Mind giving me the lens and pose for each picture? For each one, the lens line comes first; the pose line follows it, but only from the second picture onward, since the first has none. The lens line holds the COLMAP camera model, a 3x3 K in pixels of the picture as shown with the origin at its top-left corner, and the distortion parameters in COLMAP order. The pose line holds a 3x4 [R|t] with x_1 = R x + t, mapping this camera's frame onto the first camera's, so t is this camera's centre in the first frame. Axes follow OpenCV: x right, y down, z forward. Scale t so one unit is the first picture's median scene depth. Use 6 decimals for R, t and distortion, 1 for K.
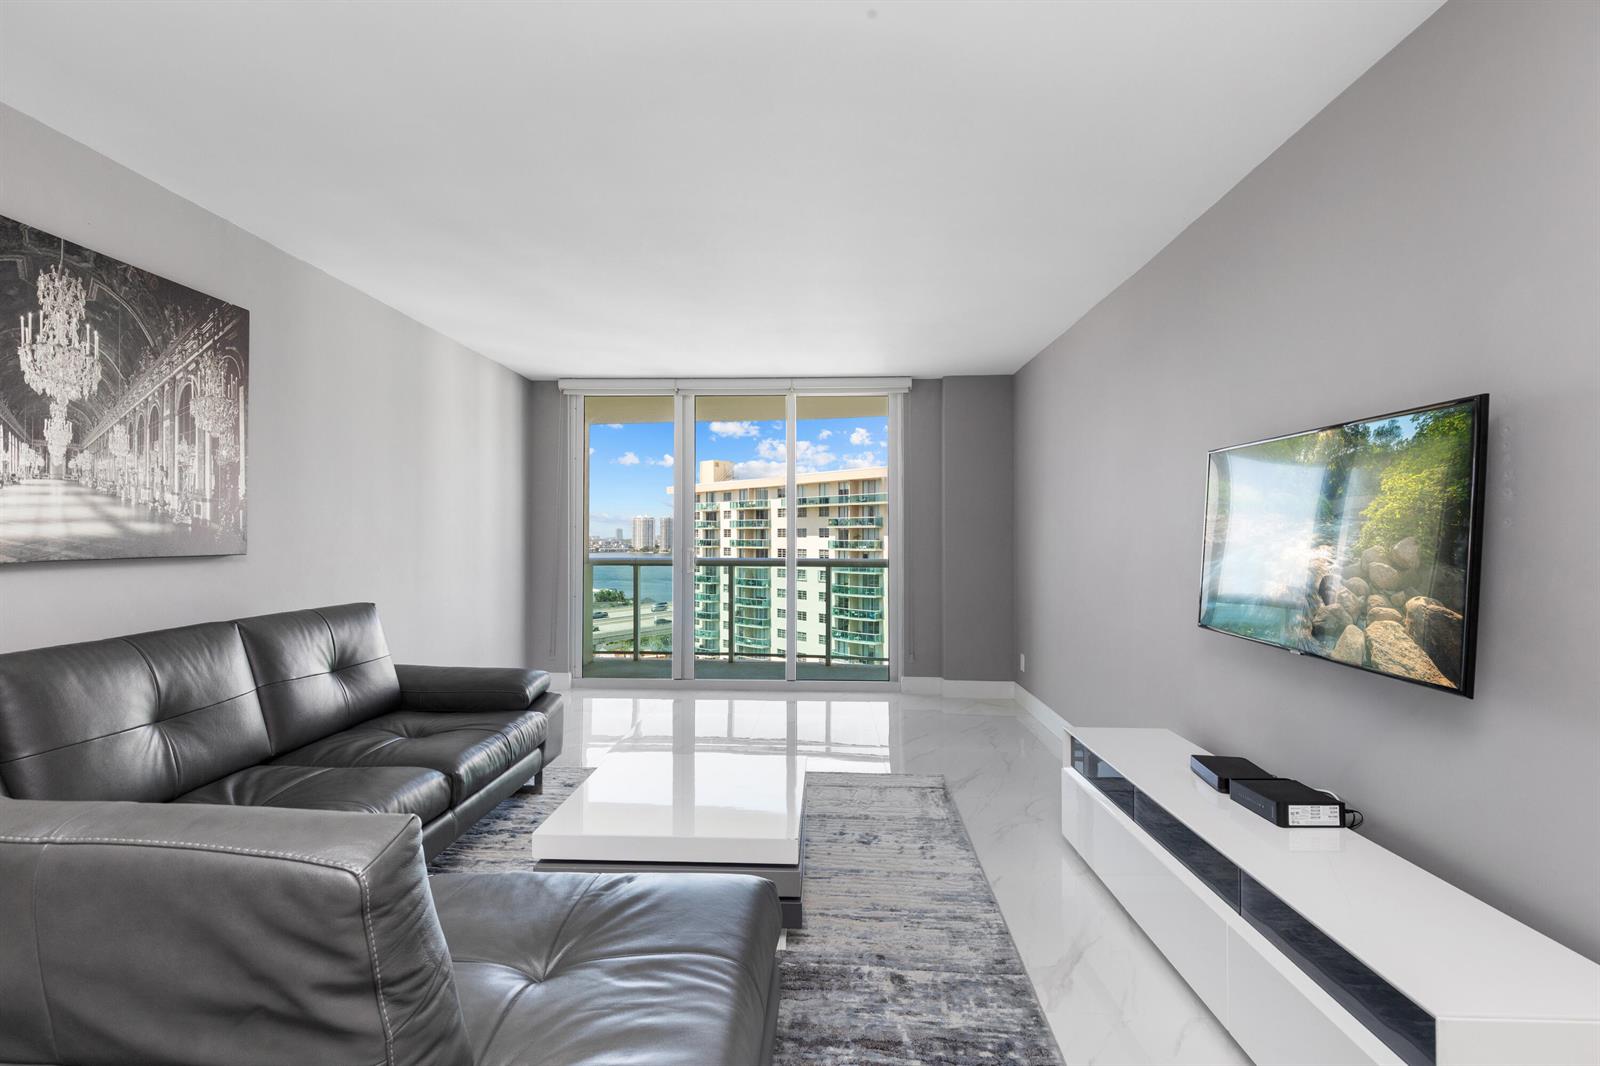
lens RADIAL K [[735.8, 0, 803.8], [0, 735.8, 523.6], [0, 0, 1]] dist [0.007196, 0.000371]
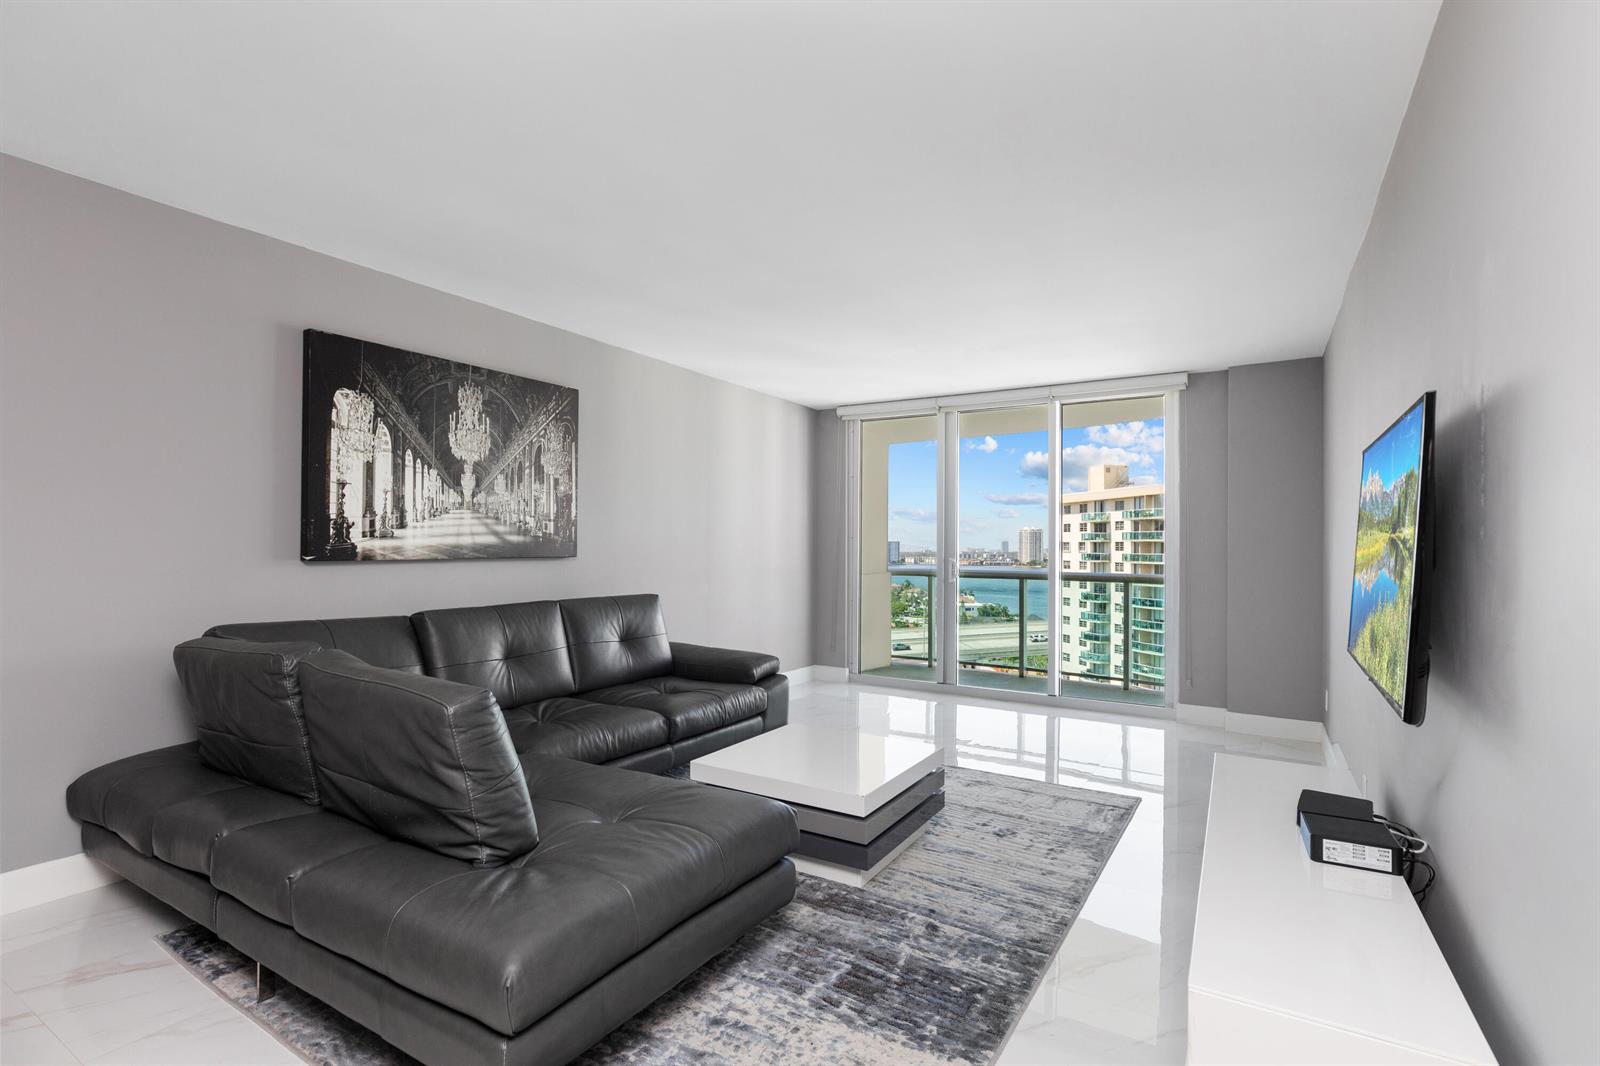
lens RADIAL K [[774.6, 0, 800.4], [0, 774.6, 540.1], [0, 0, 1]] dist [-0.004572, 0.000387]
pose [[0.868279, 0.000685, -0.496075, 0.355456], [0.002021, 0.999986, 0.004919, 0.001412], [0.496072, -0.005273, 0.868266, -0.099887]]
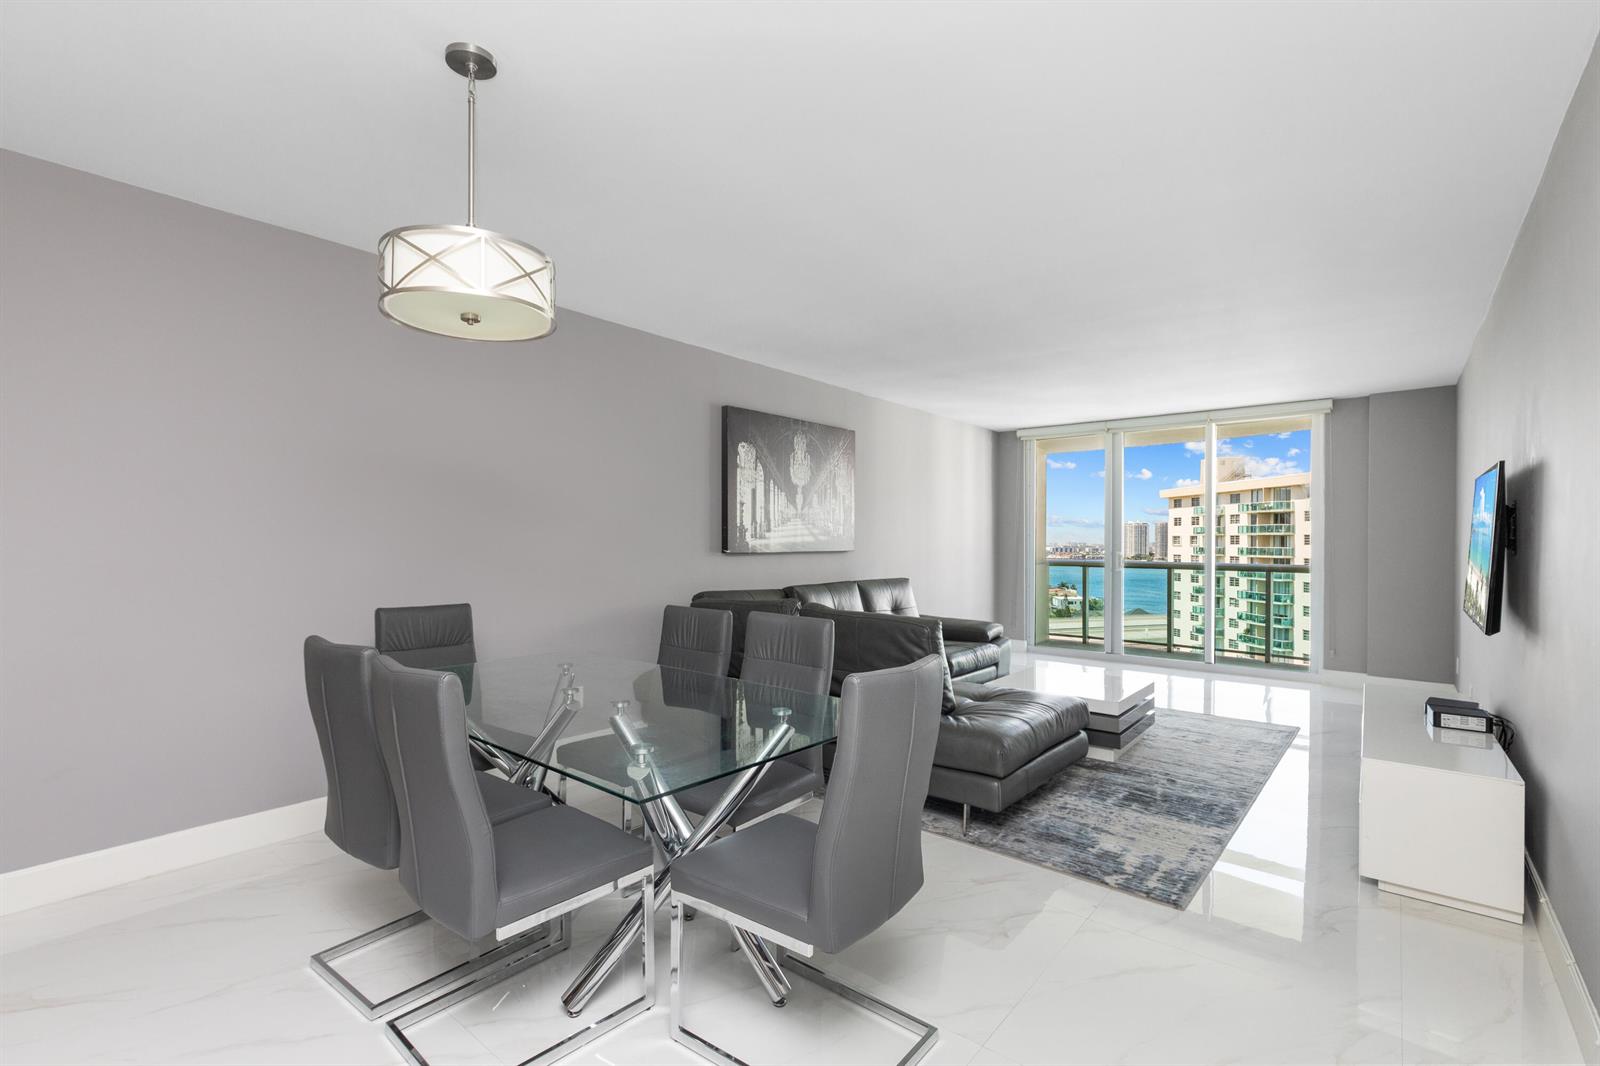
lens RADIAL K [[755.3, 0, 774.4], [0, 755.3, 548.2], [0, 0, 1]] dist [0.000097, -0.000387]
pose [[0.784655, 0.006578, -0.619898, 0.335633], [0.008292, 0.999743, 0.021105, -0.010552], [0.619877, -0.021700, 0.784399, -0.710760]]
